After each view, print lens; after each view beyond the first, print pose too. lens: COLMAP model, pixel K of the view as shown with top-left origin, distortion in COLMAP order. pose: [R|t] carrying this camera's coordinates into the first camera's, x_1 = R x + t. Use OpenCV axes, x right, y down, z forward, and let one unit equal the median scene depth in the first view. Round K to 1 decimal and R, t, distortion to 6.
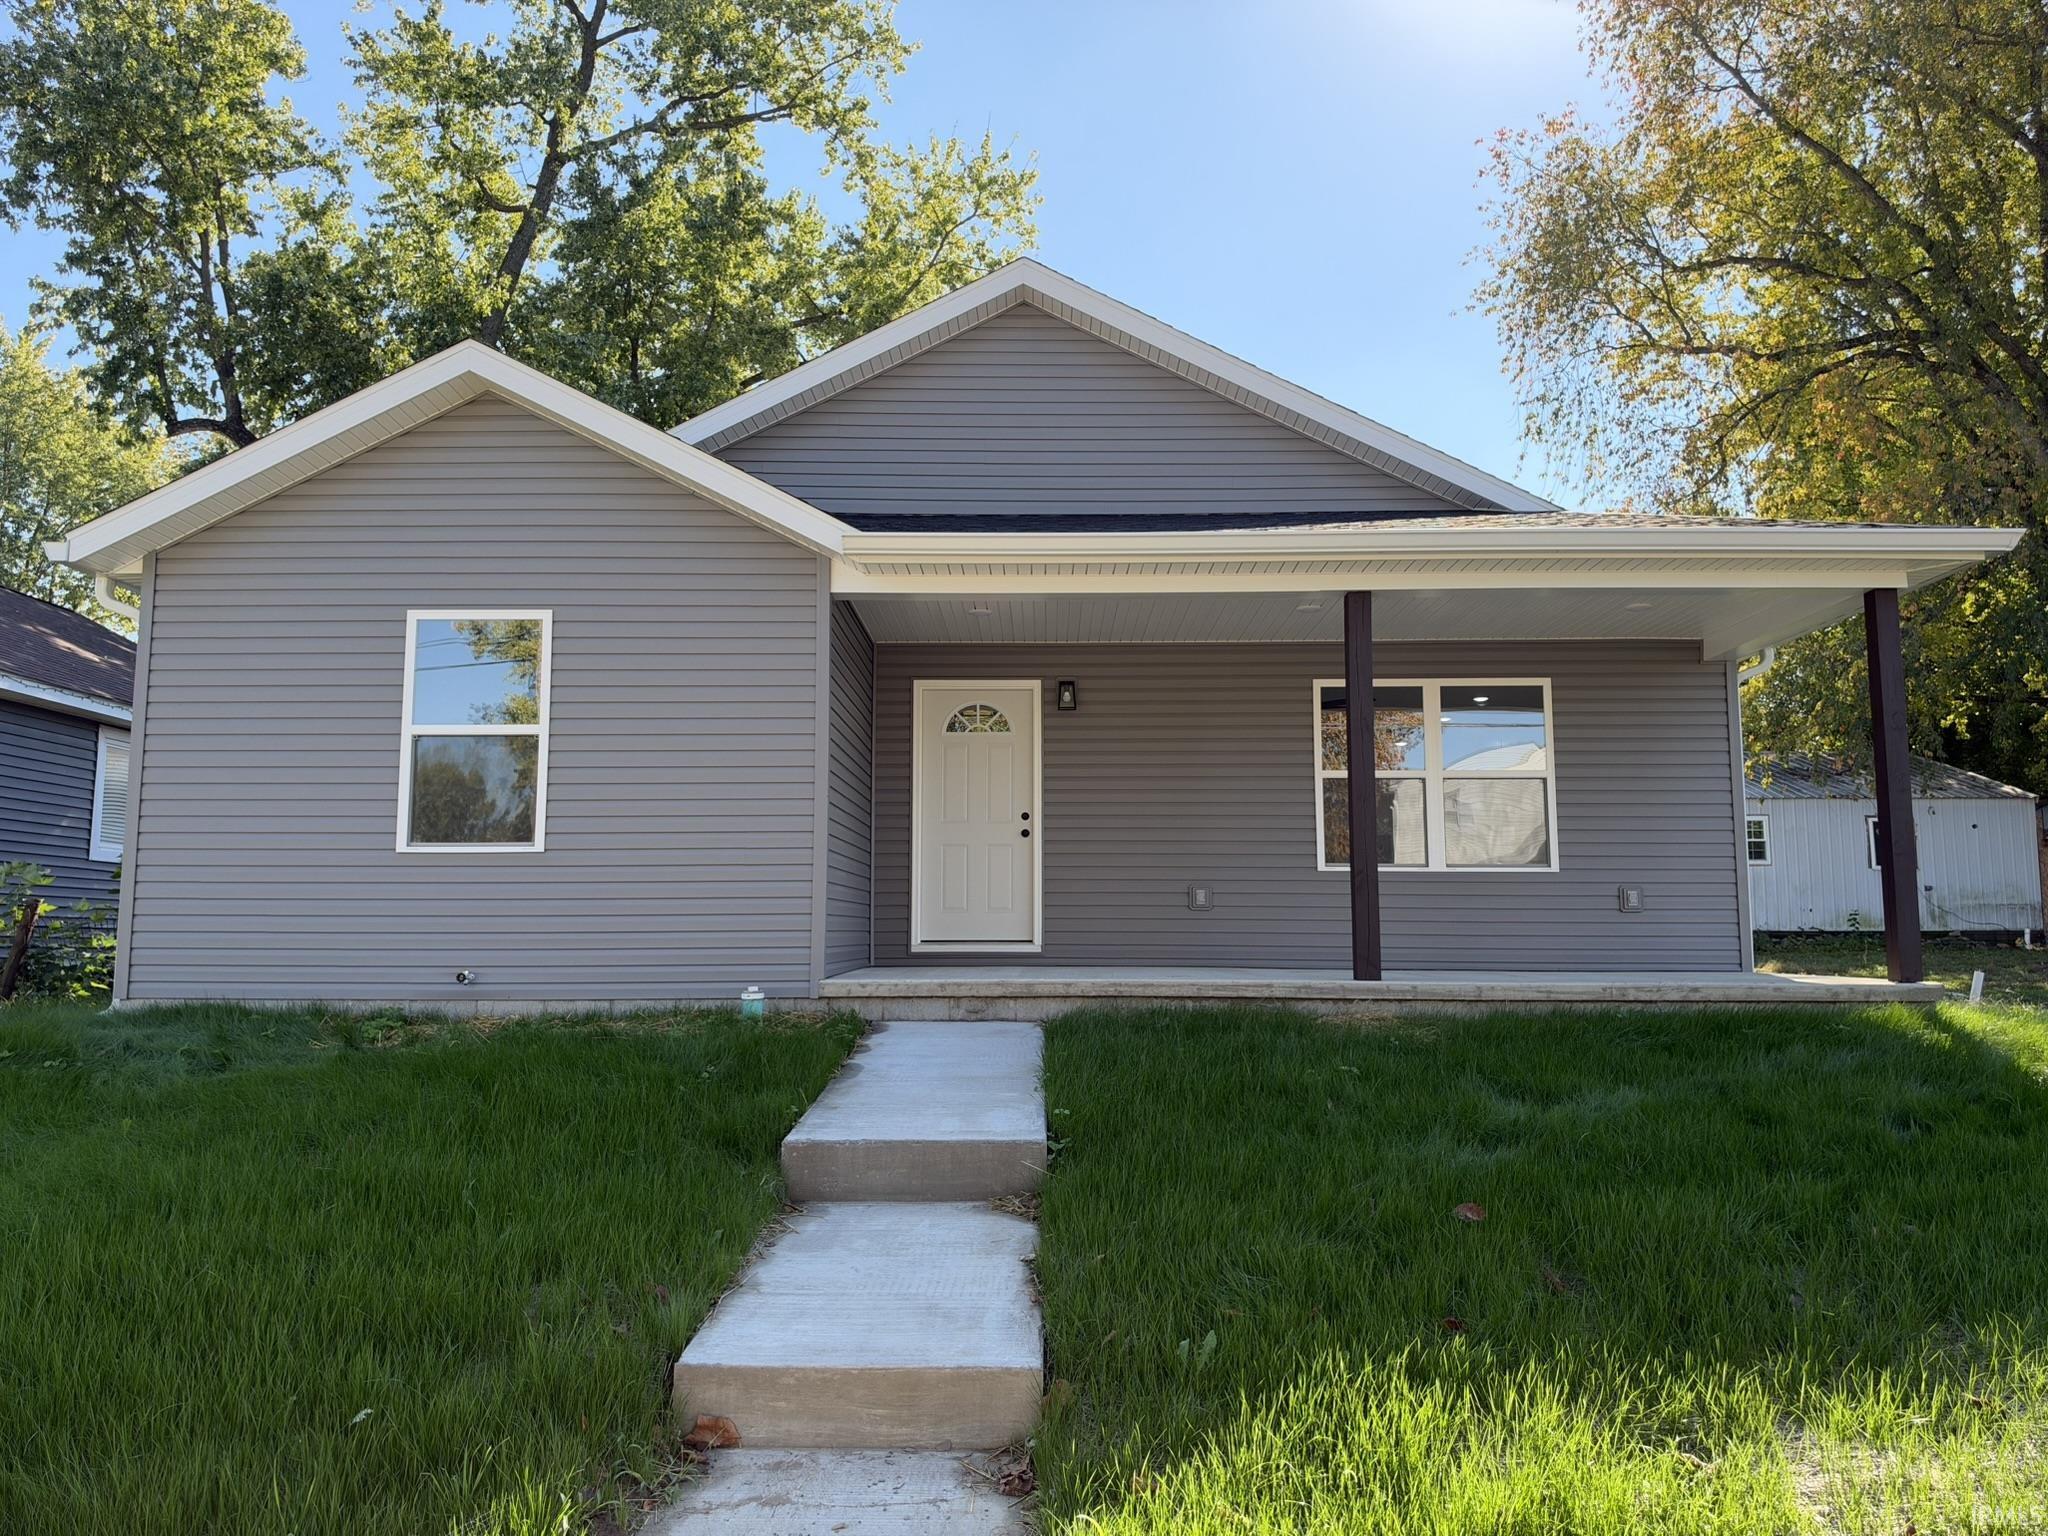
lens RADIAL K [[1485.2, 0, 1041.7], [0, 1485.2, 778.1], [0, 0, 1]] dist [0.075603, -0.002553]
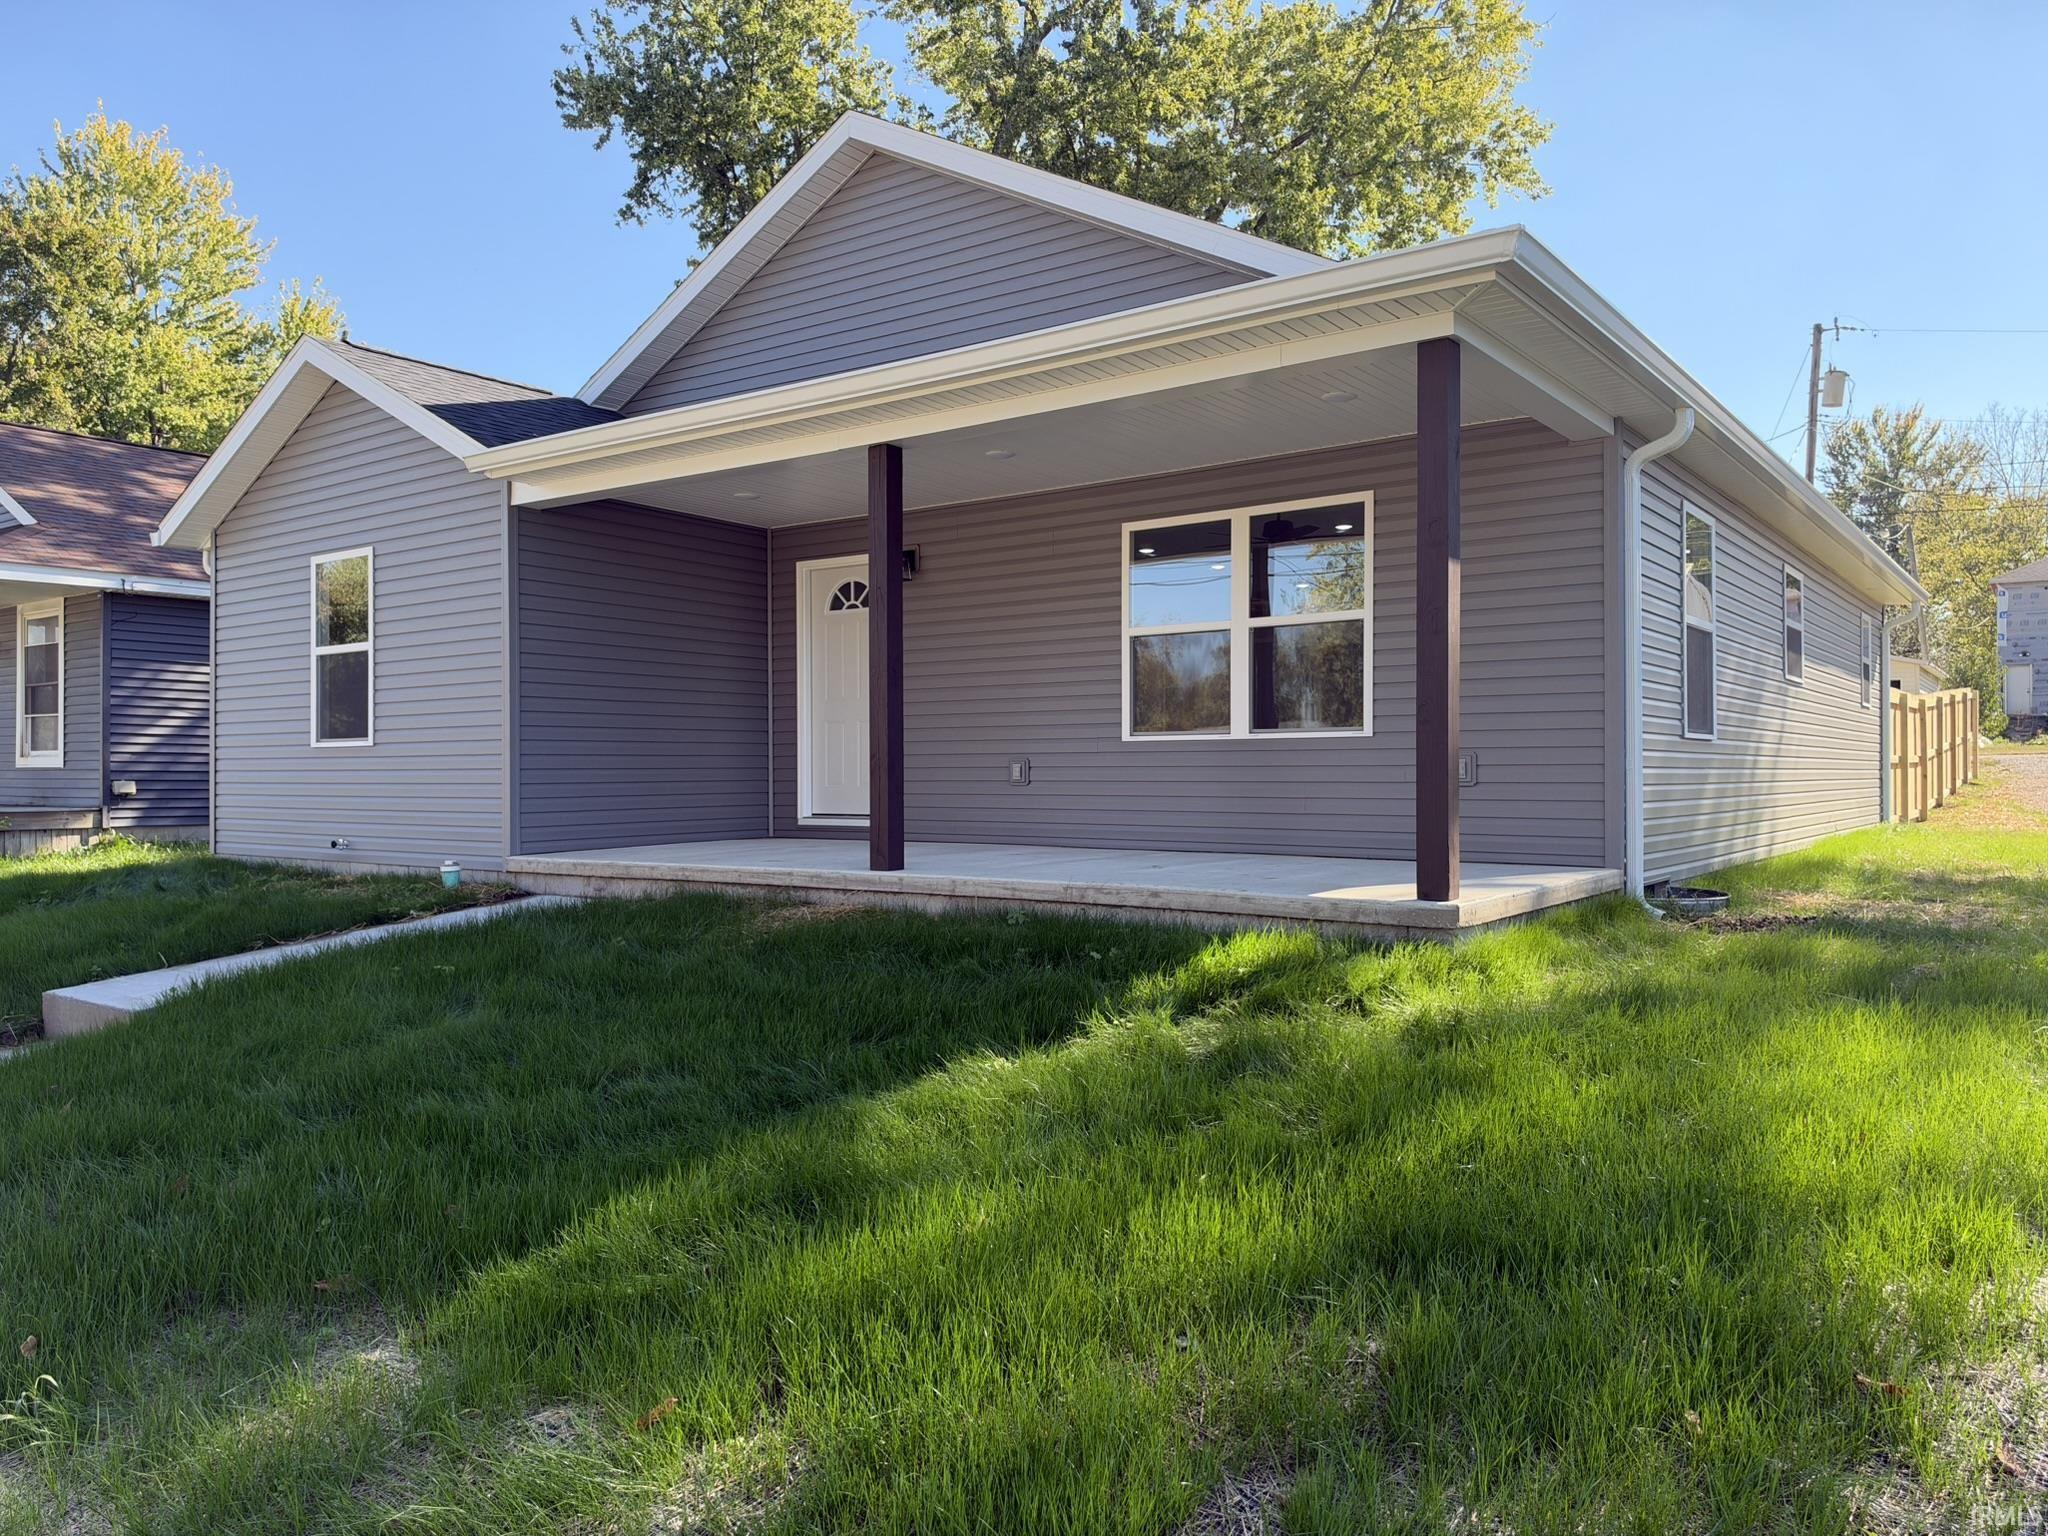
lens RADIAL K [[1507.4, 0, 1003.2], [0, 1507.4, 772.4], [0, 0, 1]] dist [0.027894, -0.005516]
pose [[0.812653, -0.004309, -0.582731, 0.796093], [0.065484, 0.994314, 0.083968, 0.000465], [0.579056, -0.106397, 0.808315, 0.281113]]
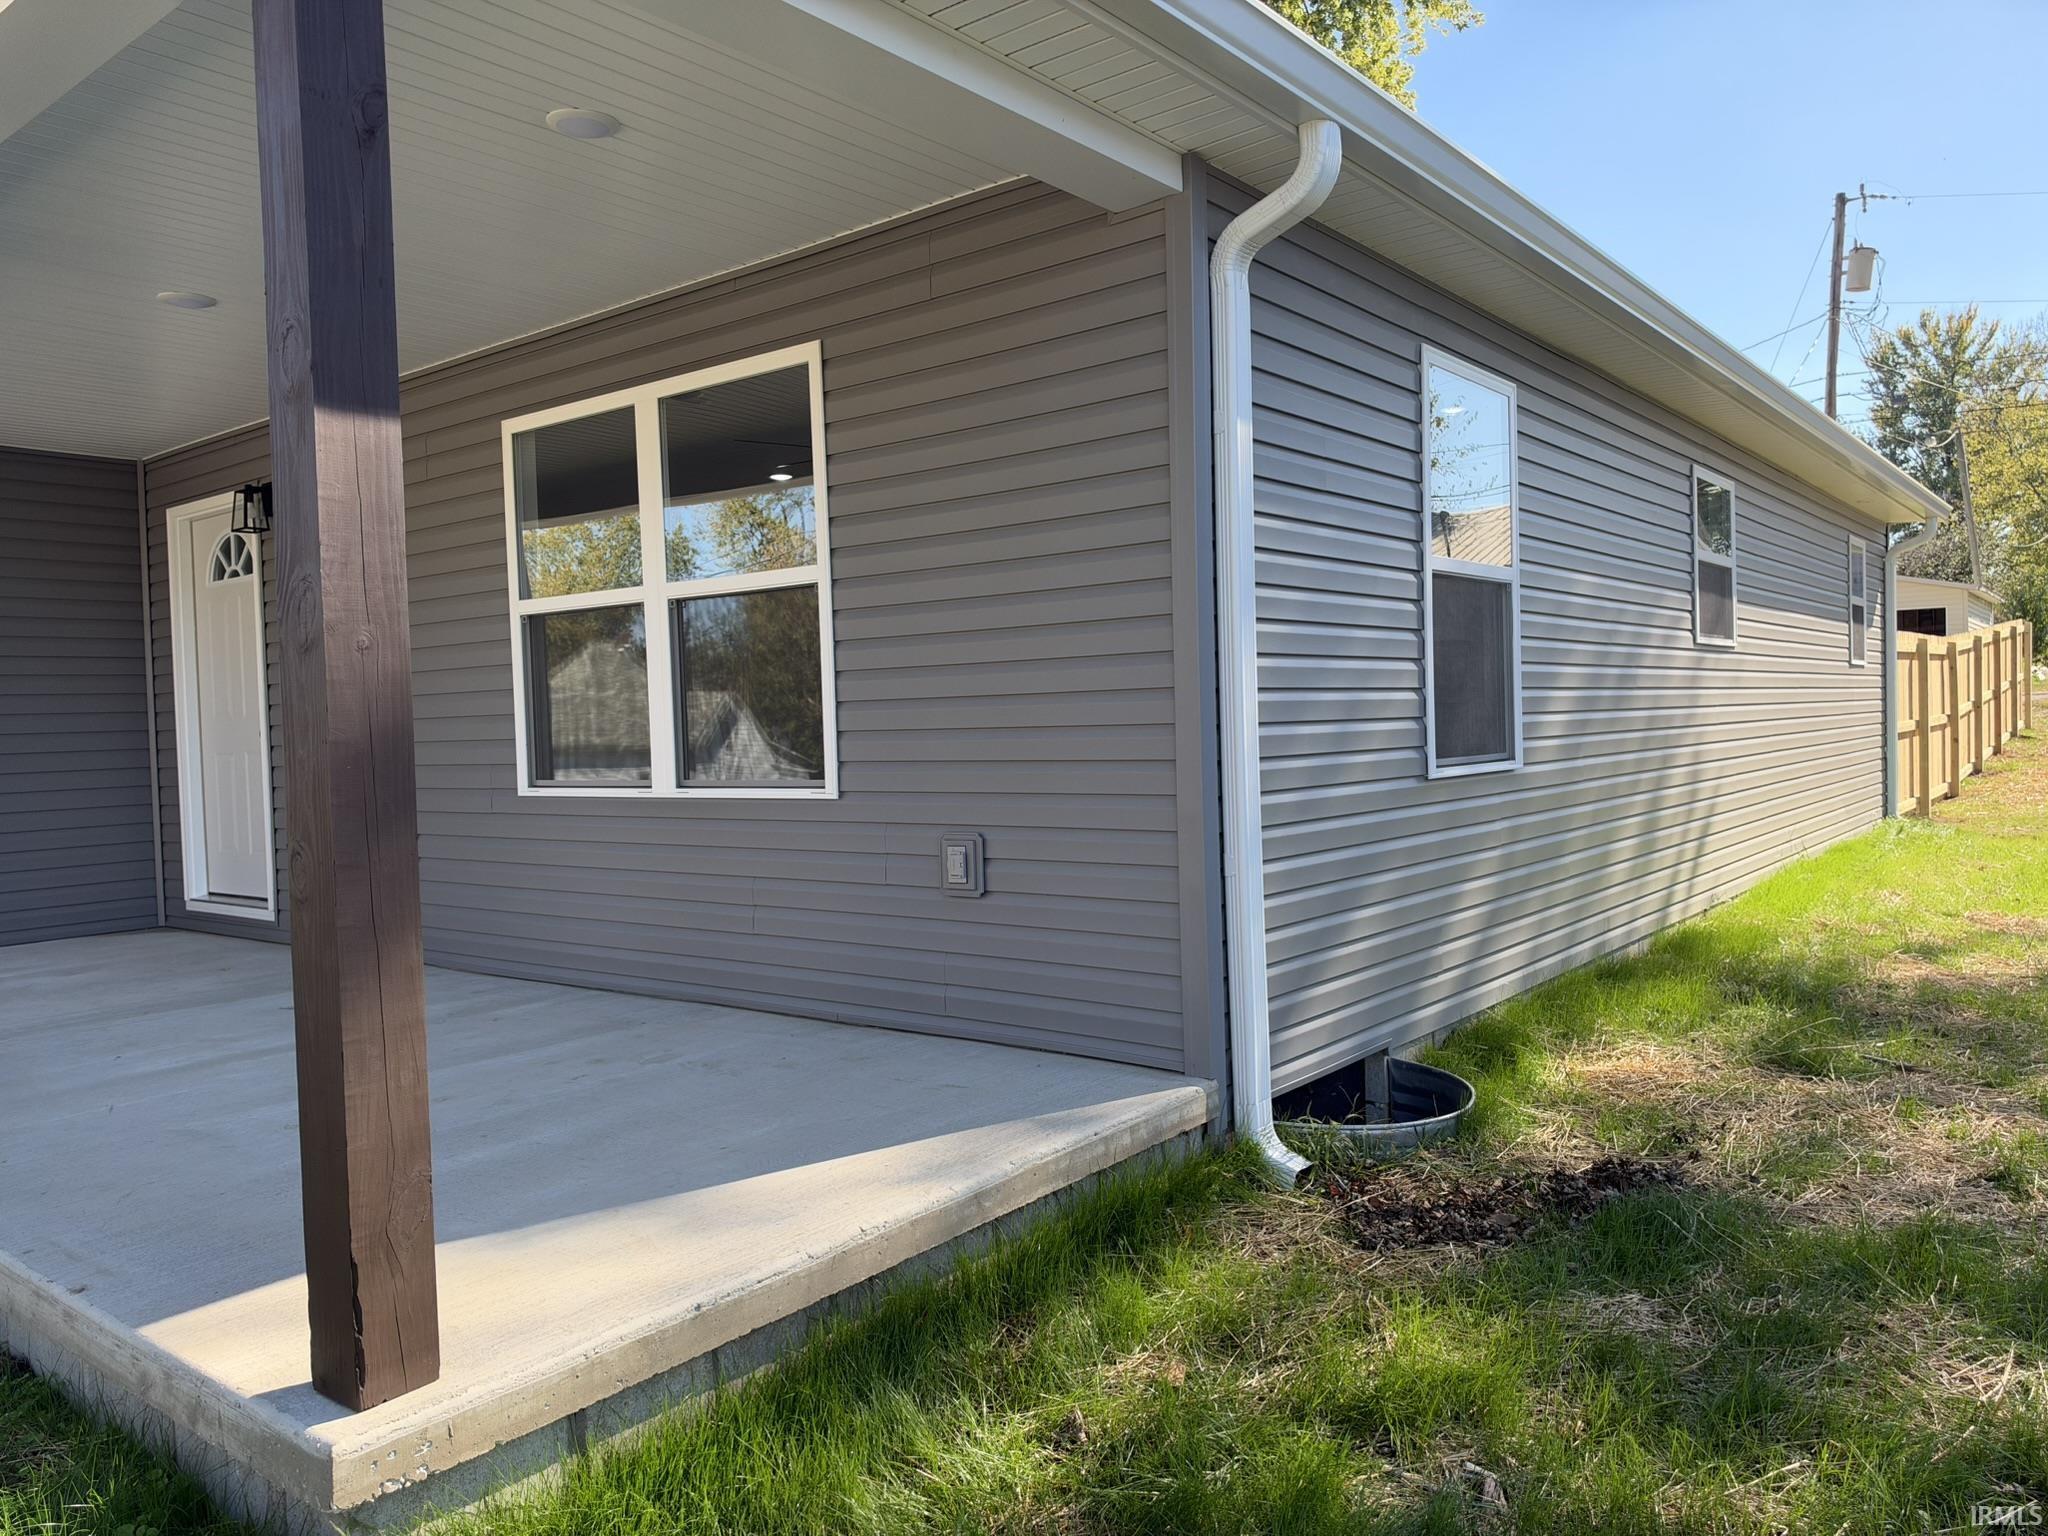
lens RADIAL K [[1507.4, 0, 1003.2], [0, 1507.4, 772.4], [0, 0, 1]] dist [0.027894, -0.005516]
pose [[0.794255, -0.005967, -0.607555, 0.789088], [0.095668, 0.988707, 0.115356, 0.011085], [0.600005, -0.149746, 0.785856, 0.837478]]
